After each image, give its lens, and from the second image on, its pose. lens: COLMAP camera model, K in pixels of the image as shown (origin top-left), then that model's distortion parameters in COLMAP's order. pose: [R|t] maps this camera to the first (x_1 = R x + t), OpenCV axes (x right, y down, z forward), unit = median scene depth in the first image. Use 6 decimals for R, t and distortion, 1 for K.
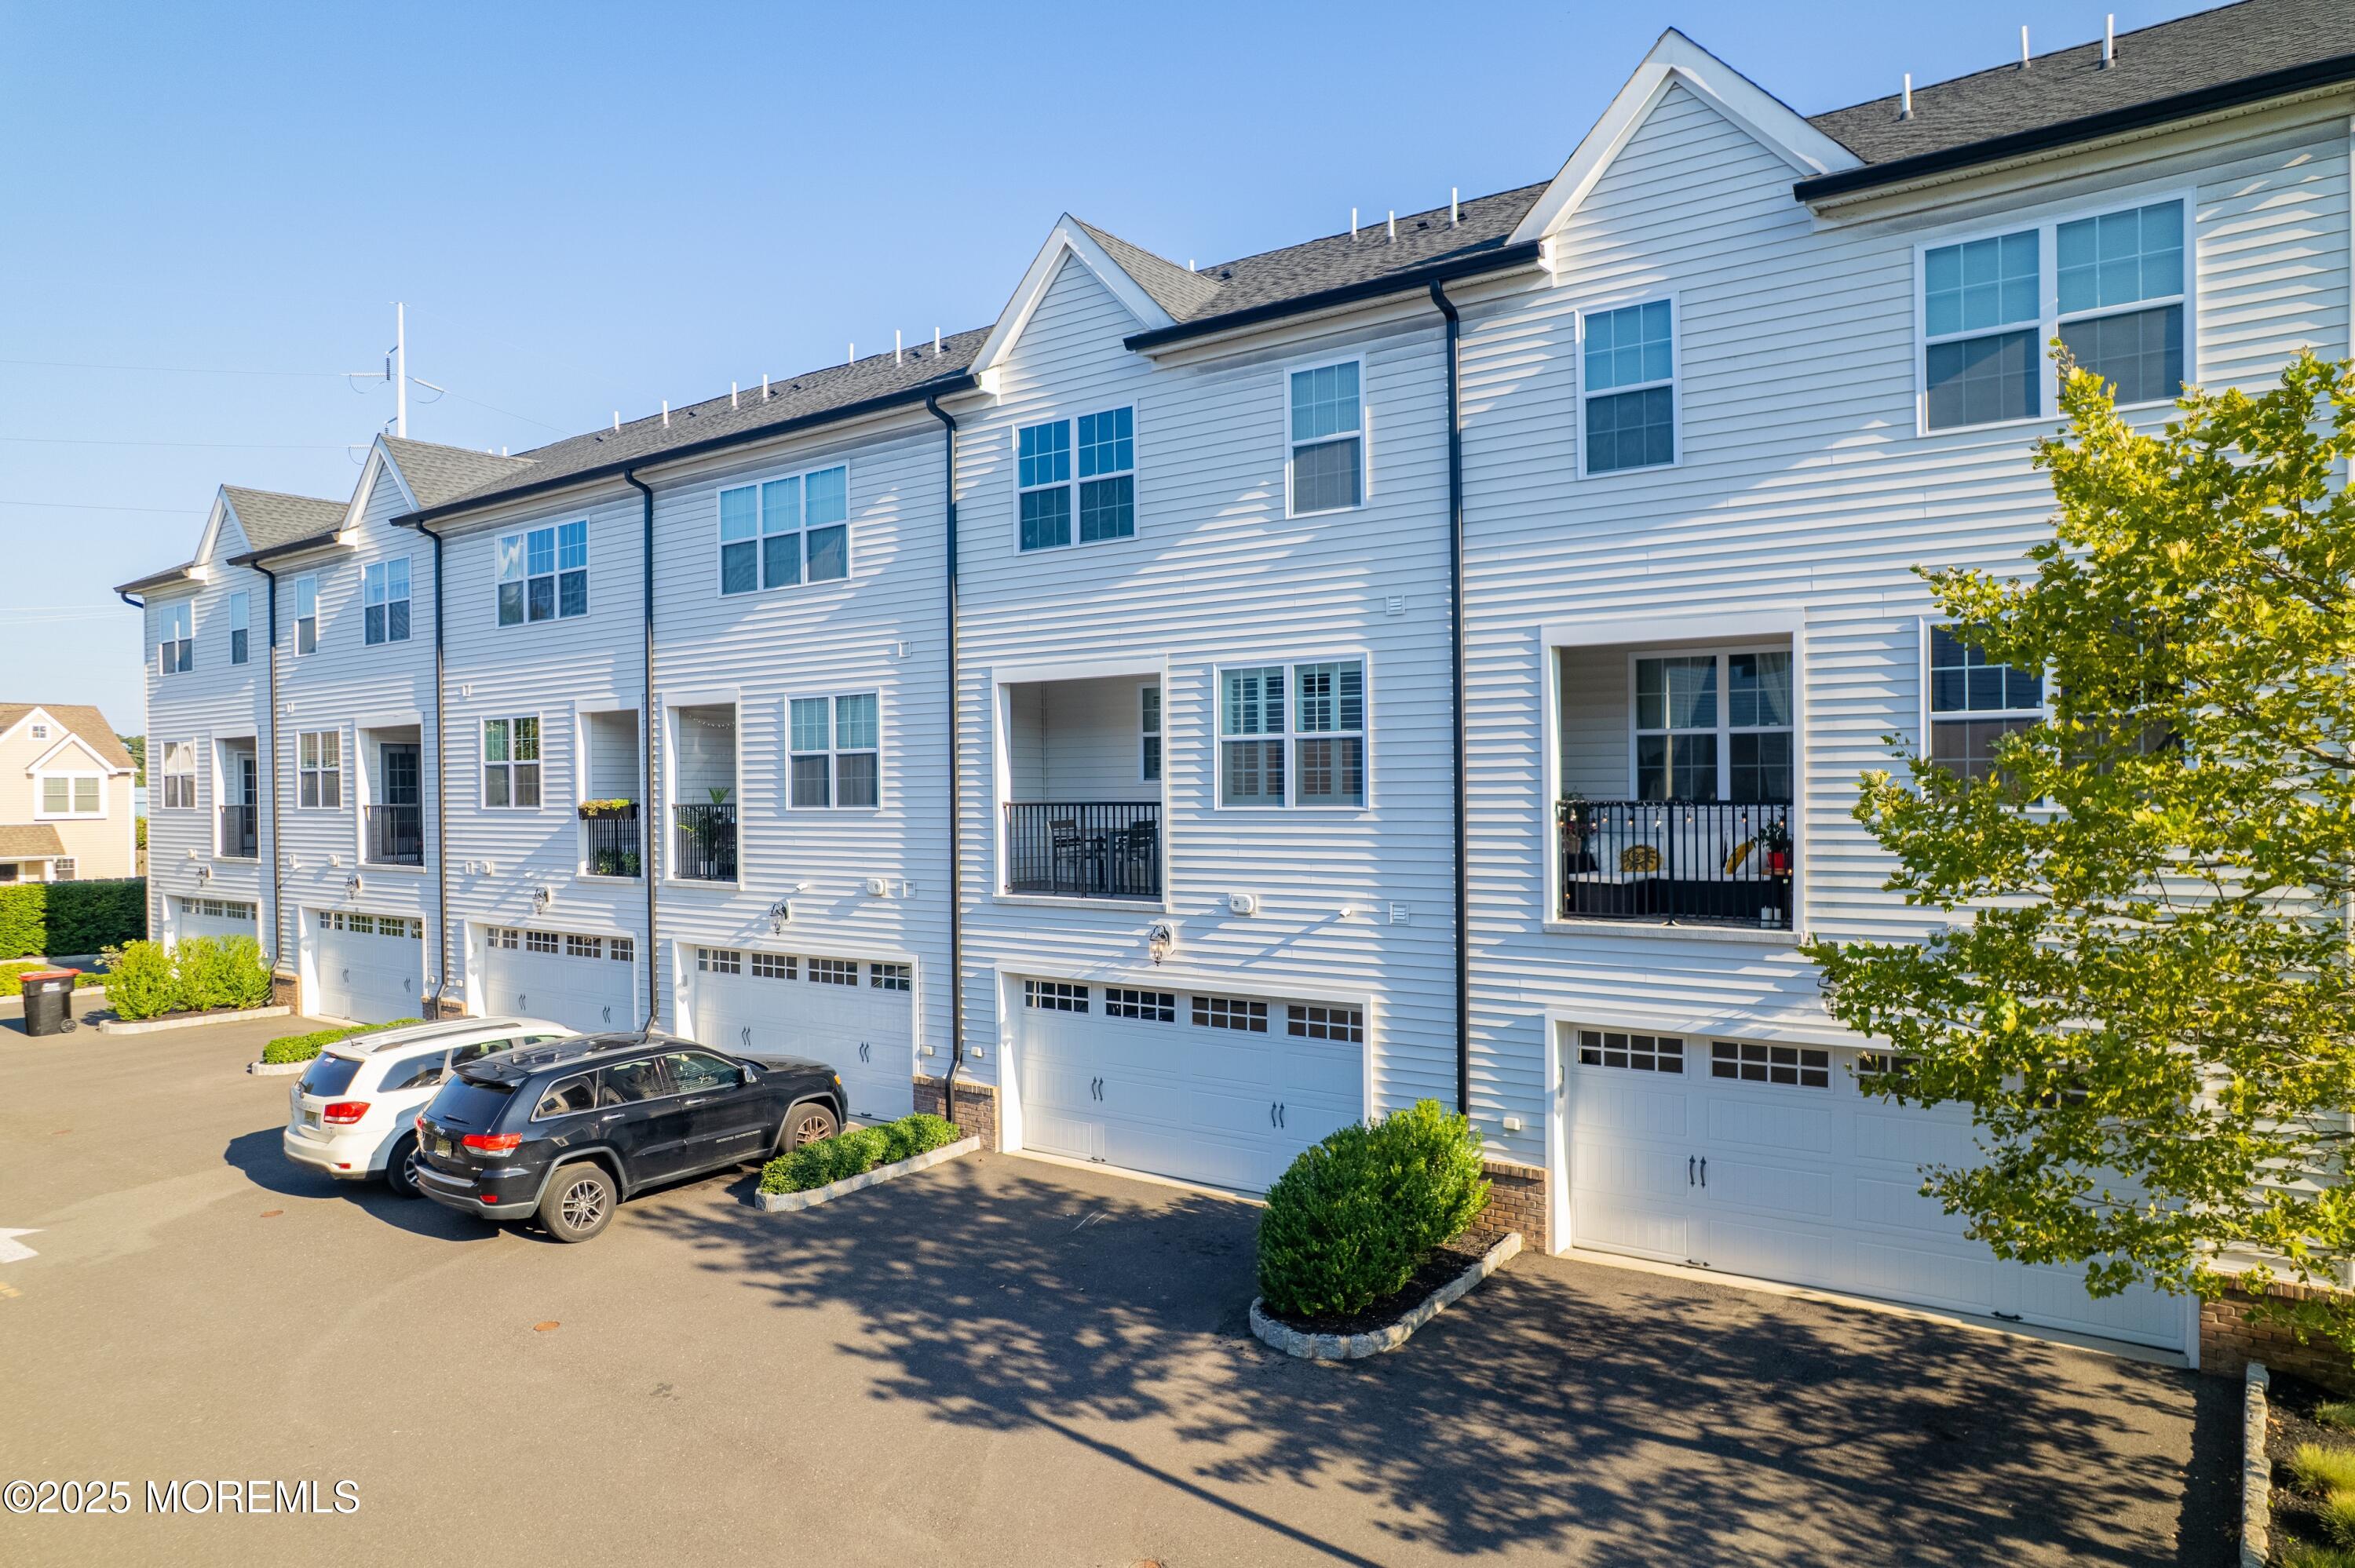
lens RADIAL K [[1513.2, 0, 1158.4], [0, 1513.2, 799.0], [0, 0, 1]] dist [-0.071311, 0.063594]
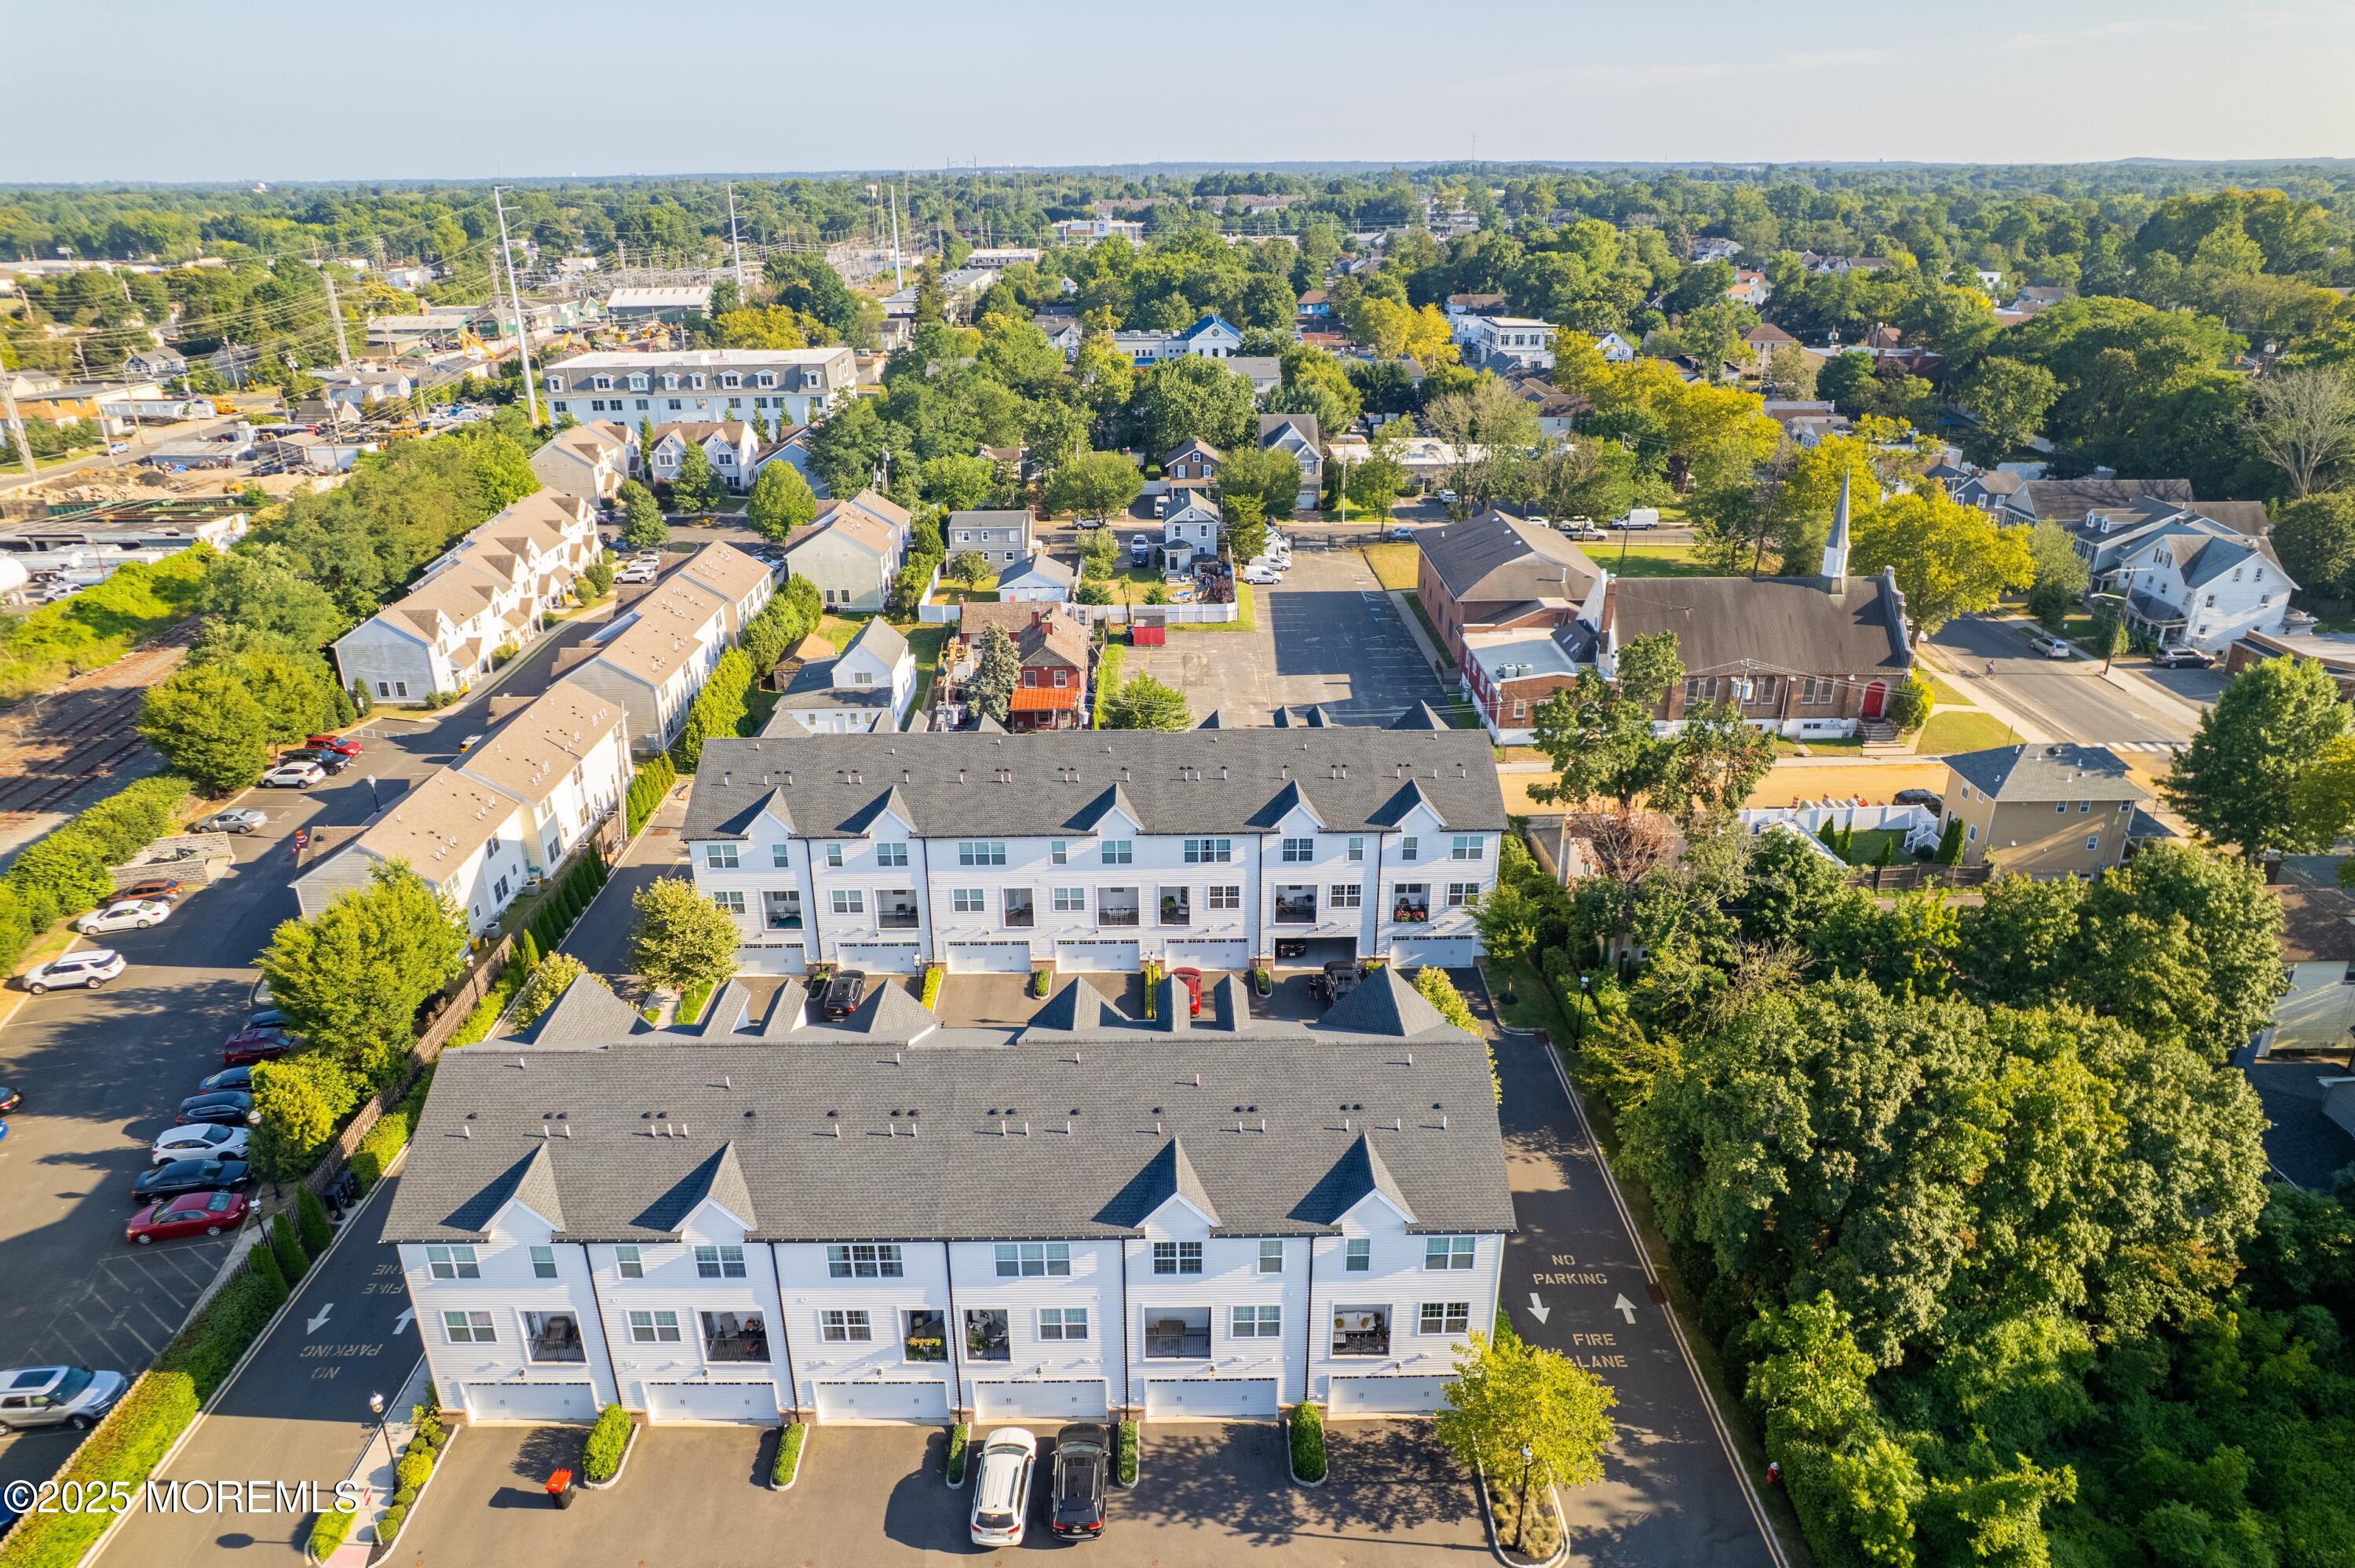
lens RADIAL K [[1513.2, 0, 1162.9], [0, 1513.2, 813.6], [0, 0, 1]] dist [-0.071311, 0.063594]
pose [[0.793778, -0.243503, 0.557335, -1.709720], [0.006267, 0.919583, 0.392845, -2.450162], [-0.608175, -0.308339, 0.731471, -1.048750]]
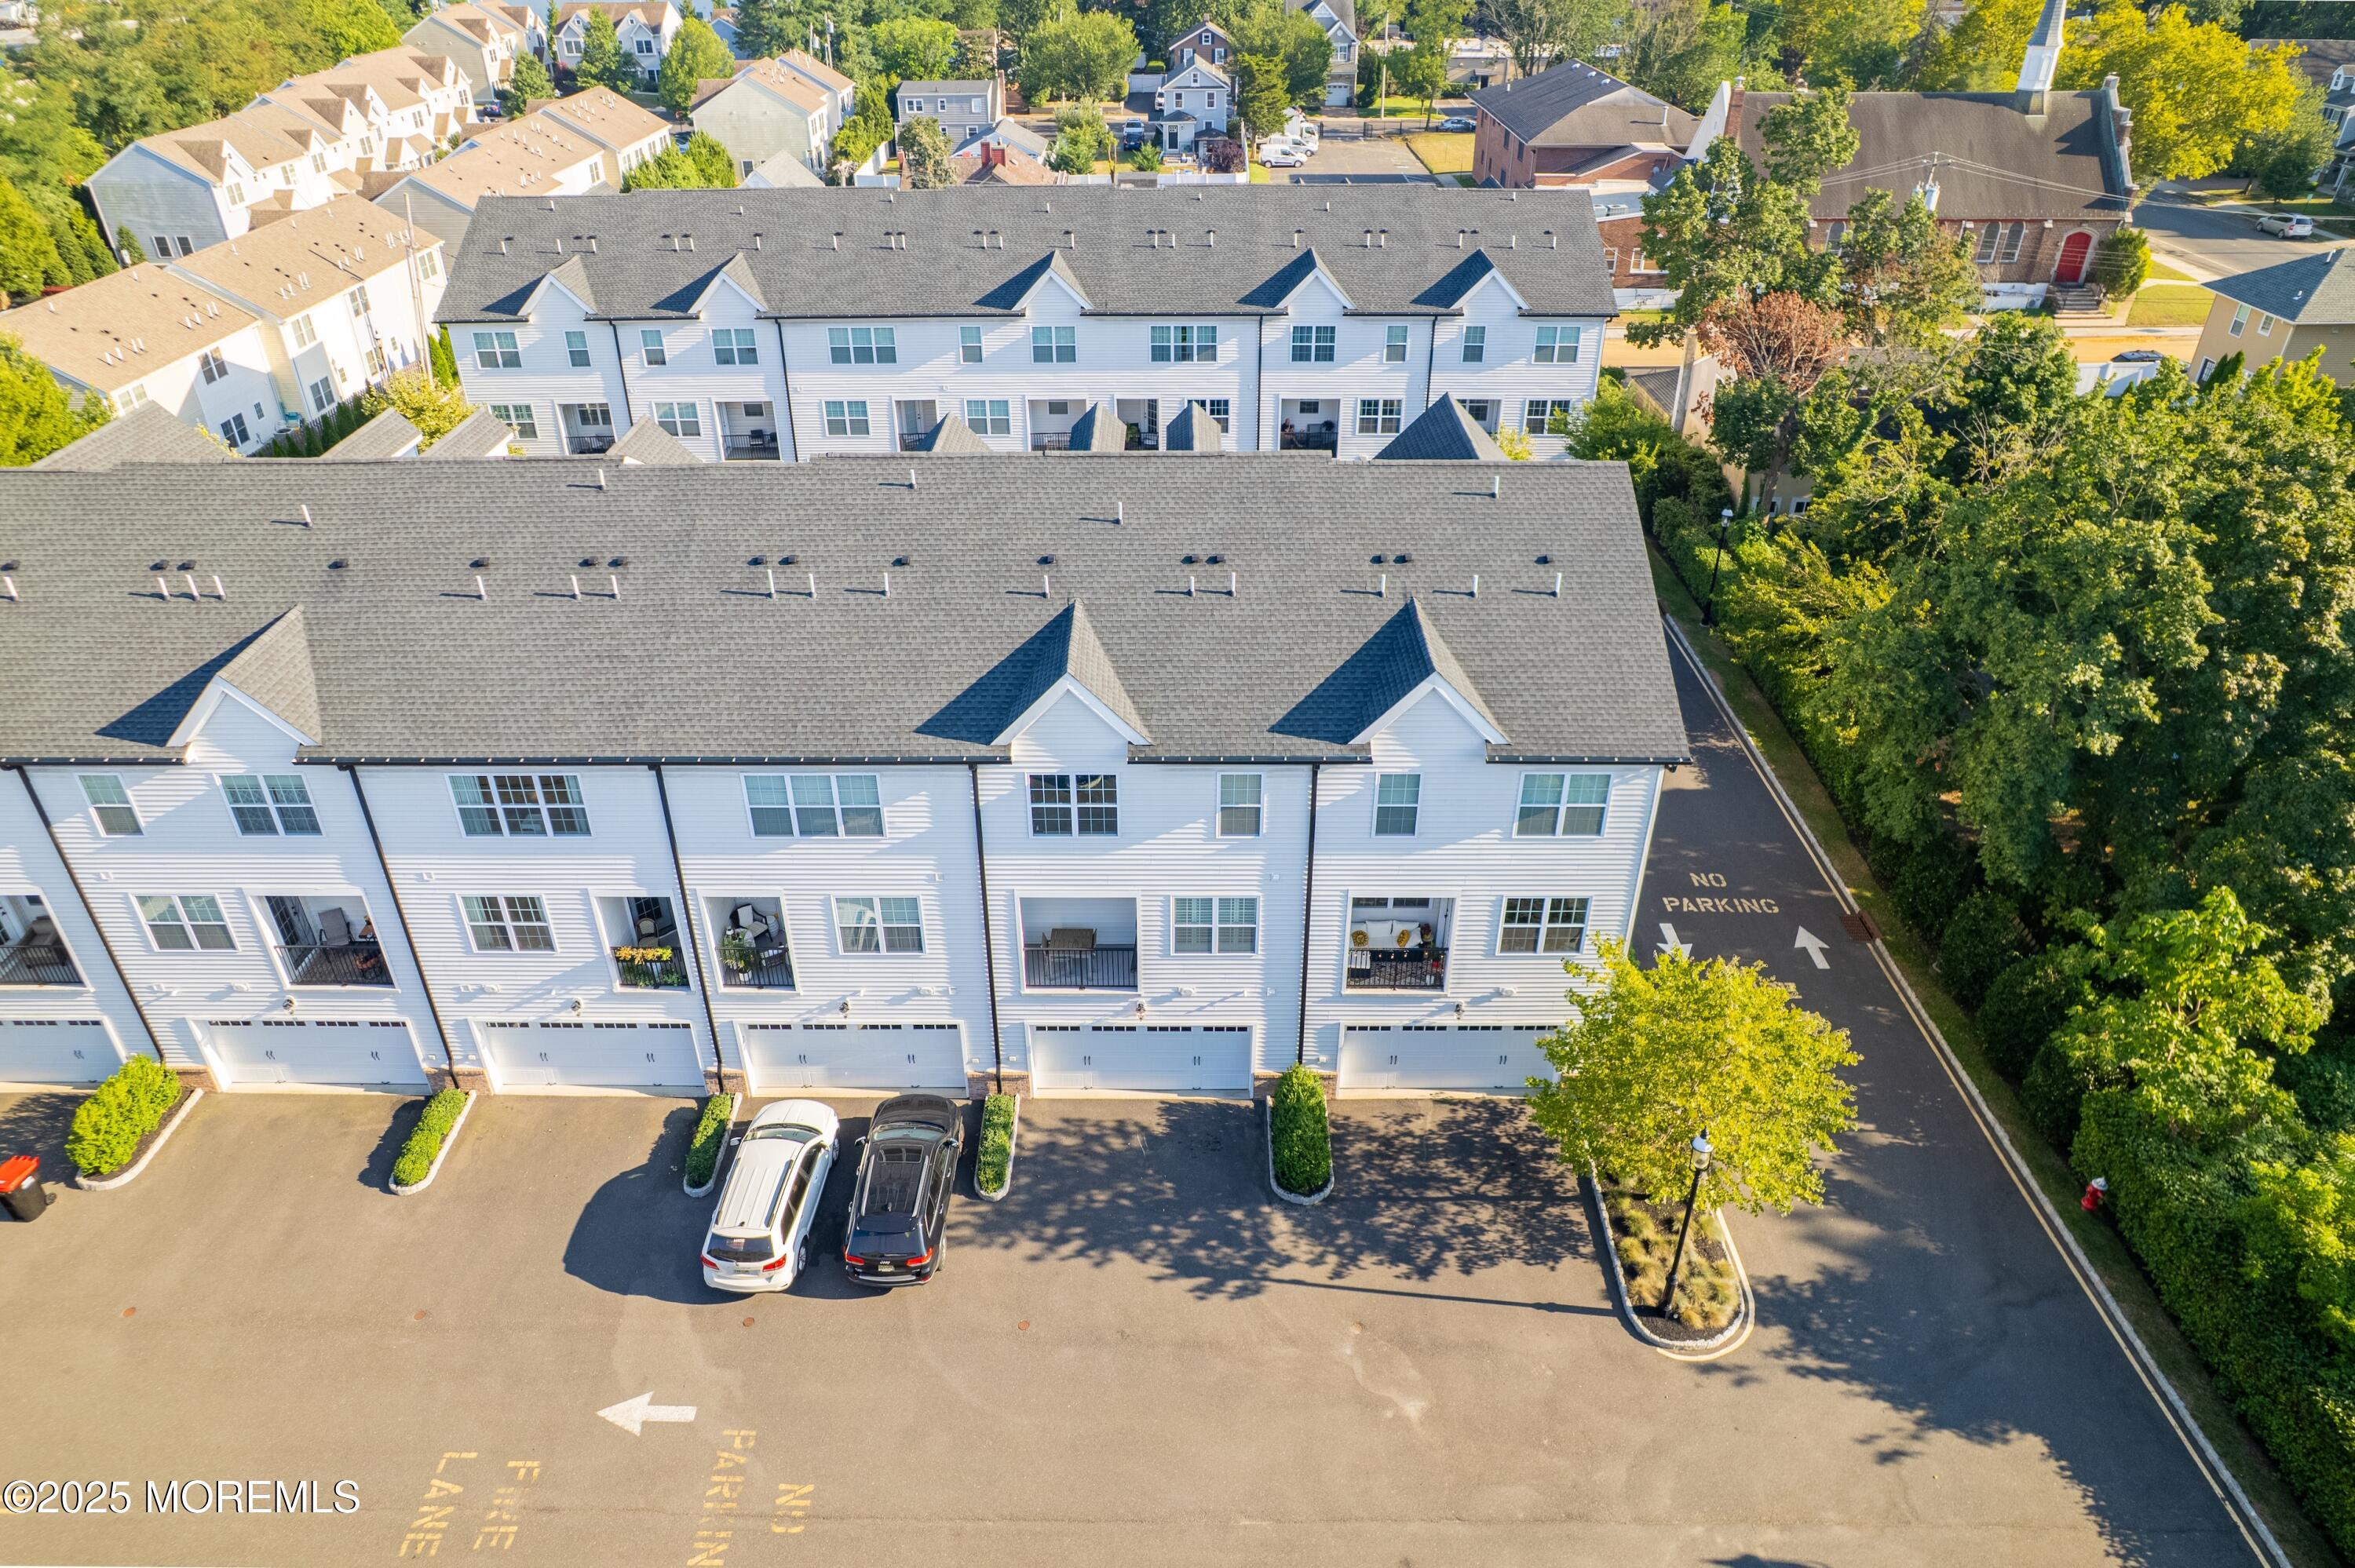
lens RADIAL K [[1513.2, 0, 1161.3], [0, 1513.2, 817.8], [0, 0, 1]] dist [-0.071311, 0.063594]
pose [[0.804549, -0.318020, 0.501562, -0.916615], [0.002913, 0.846645, 0.532150, -1.209644], [-0.593880, -0.426680, 0.682093, -0.275508]]
